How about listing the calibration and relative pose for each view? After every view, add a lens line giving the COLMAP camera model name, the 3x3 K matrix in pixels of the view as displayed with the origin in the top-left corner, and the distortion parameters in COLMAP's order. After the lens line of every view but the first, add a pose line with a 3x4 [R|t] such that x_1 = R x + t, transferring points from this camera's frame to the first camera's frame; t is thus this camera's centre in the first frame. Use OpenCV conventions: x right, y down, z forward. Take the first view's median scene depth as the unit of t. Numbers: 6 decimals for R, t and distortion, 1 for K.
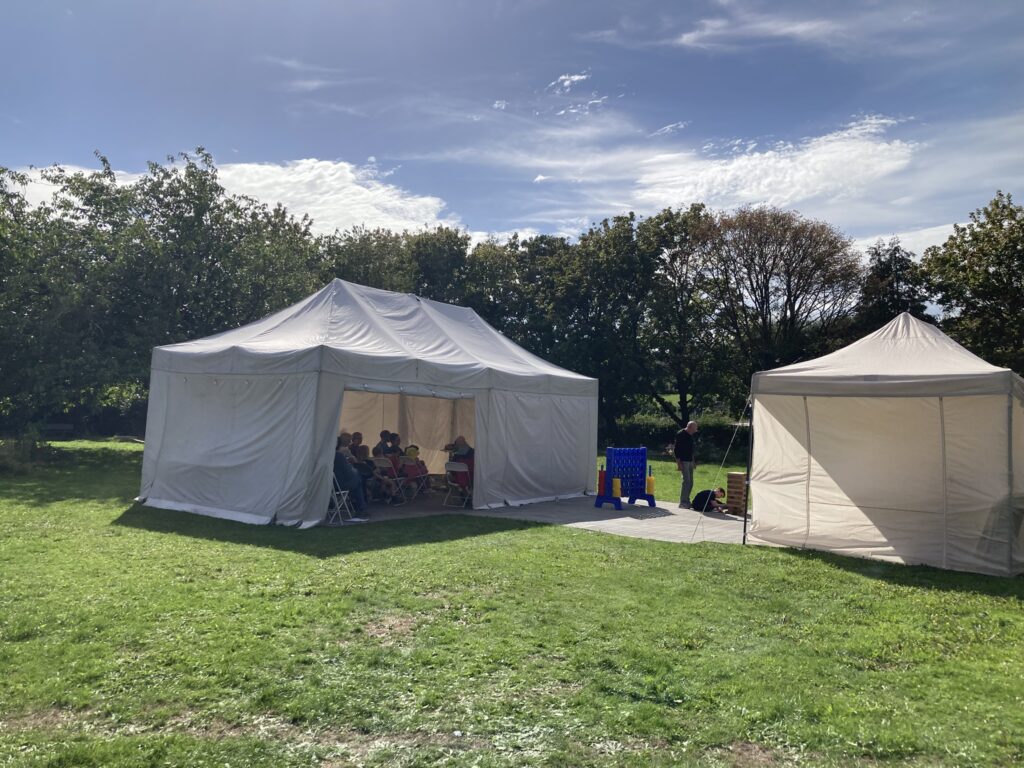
lens RADIAL K [[805.3, 0, 512.0], [0, 805.3, 384.0], [0, 0, 1]] dist [0.043539, -0.048064]
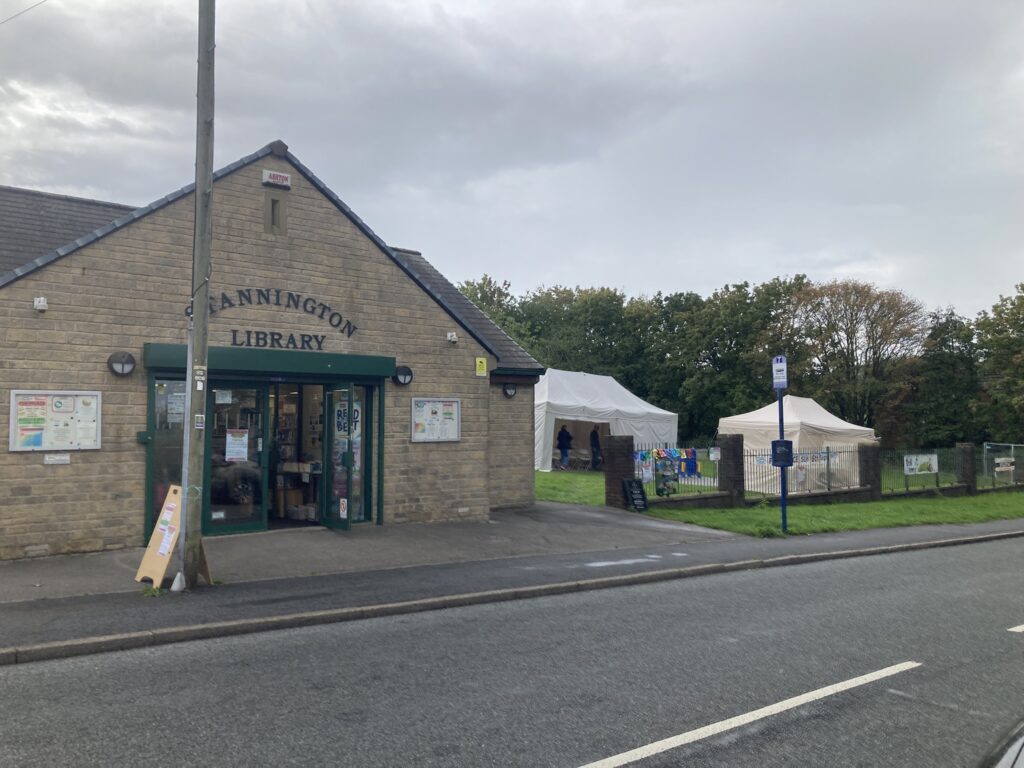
lens RADIAL K [[805.3, 0, 512.0], [0, 805.3, 384.0], [0, 0, 1]] dist [0.043539, -0.048064]
pose [[0.979311, 0.019700, -0.201398, 0.039764], [-0.023105, 0.999627, -0.014568, -0.015662], [0.201036, 0.018920, 0.979401, -0.370973]]
